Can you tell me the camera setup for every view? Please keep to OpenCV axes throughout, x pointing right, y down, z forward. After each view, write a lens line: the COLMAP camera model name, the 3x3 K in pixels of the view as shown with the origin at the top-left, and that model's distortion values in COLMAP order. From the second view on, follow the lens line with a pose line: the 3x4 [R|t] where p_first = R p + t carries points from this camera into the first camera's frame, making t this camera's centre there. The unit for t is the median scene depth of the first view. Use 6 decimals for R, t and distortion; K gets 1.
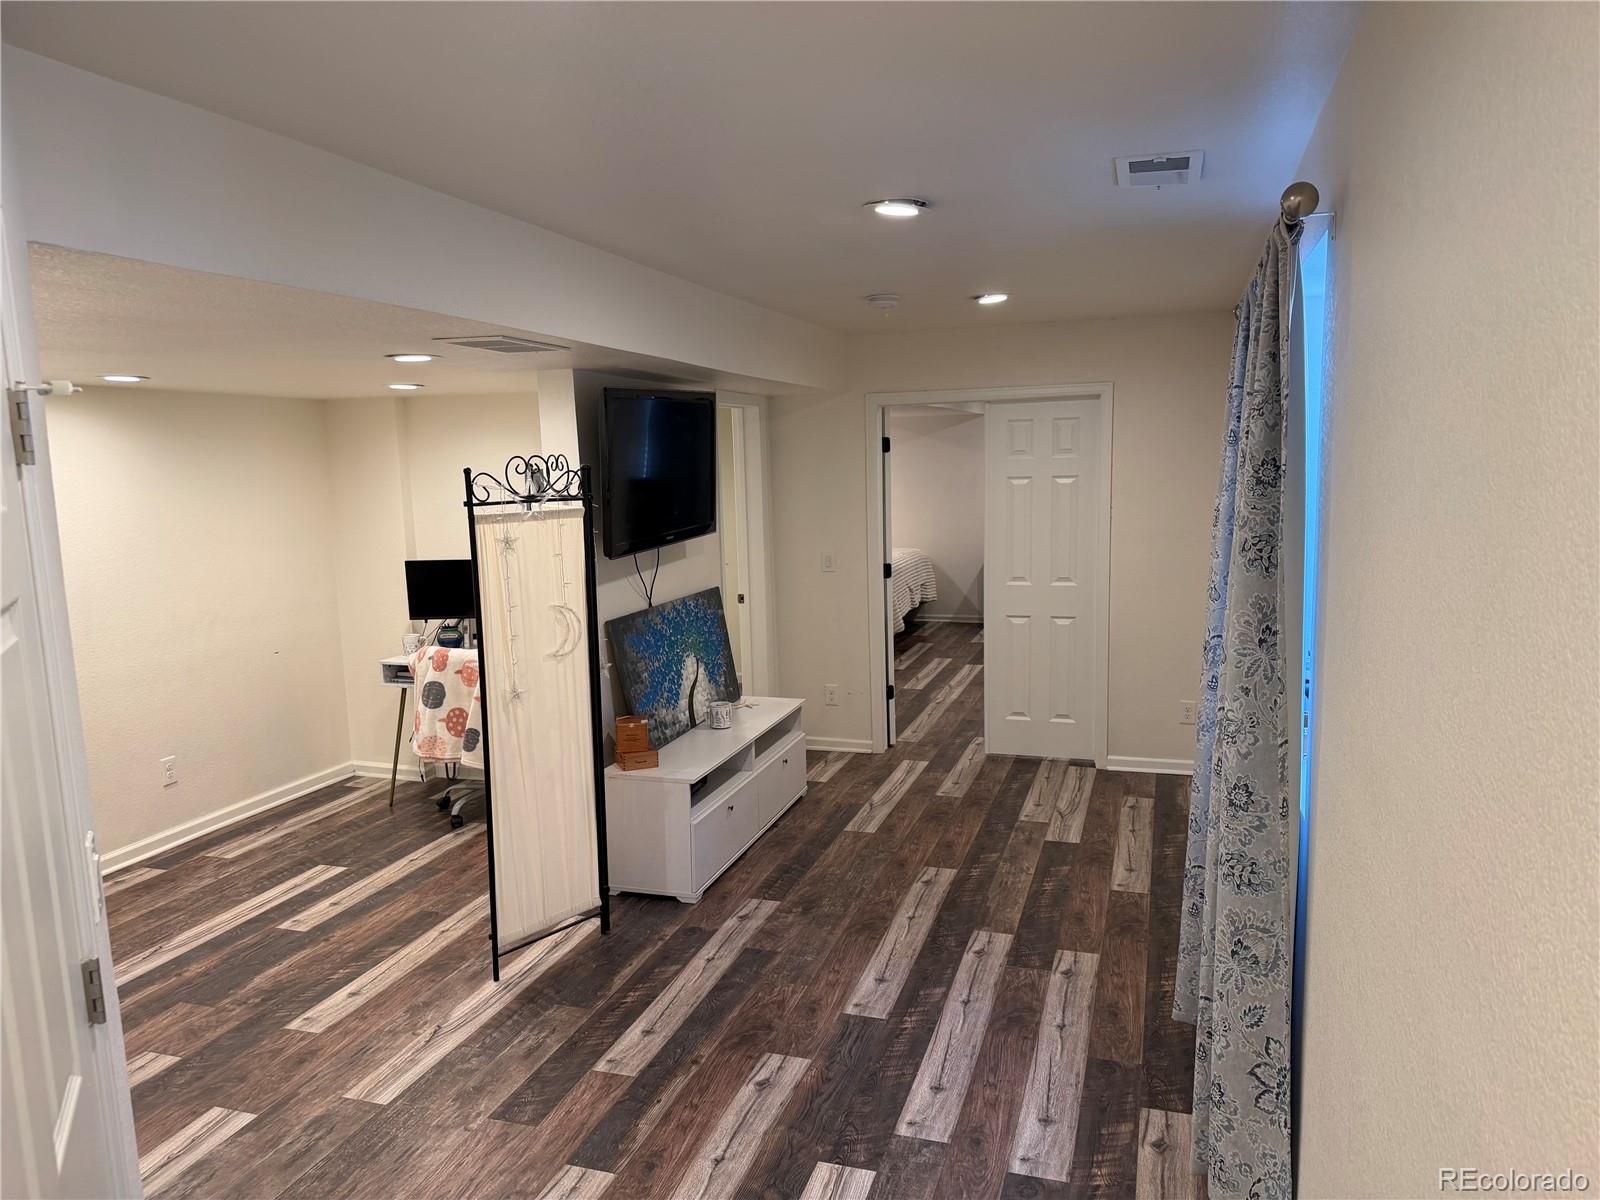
lens RADIAL K [[1119.6, 0, 791.7], [0, 1119.6, 587.3], [0, 0, 1]] dist [0.042600, -0.047558]
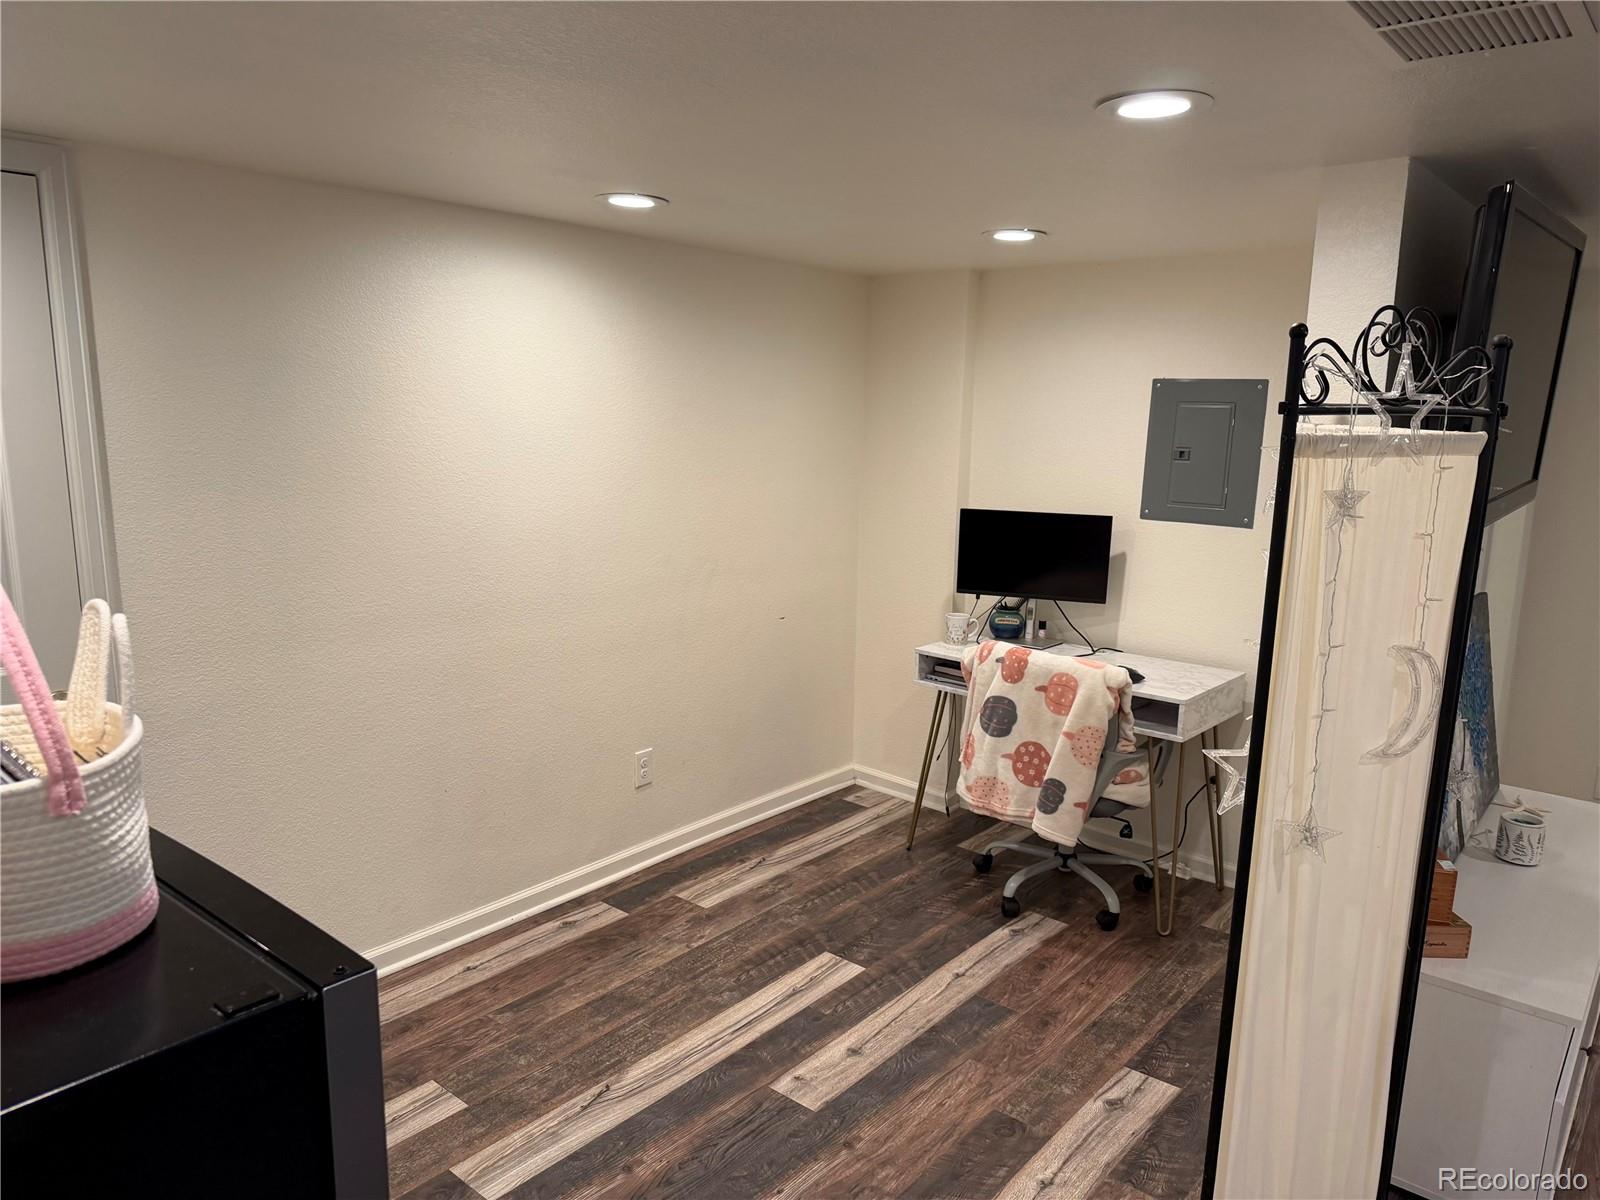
lens RADIAL K [[1119.6, 0, 811.3], [0, 1119.6, 603.0], [0, 0, 1]] dist [0.042600, -0.047558]
pose [[0.929180, 0.112311, -0.352152, -0.201253], [-0.091181, 0.992924, 0.076082, -0.010777], [0.358205, -0.038585, 0.932845, 0.357348]]
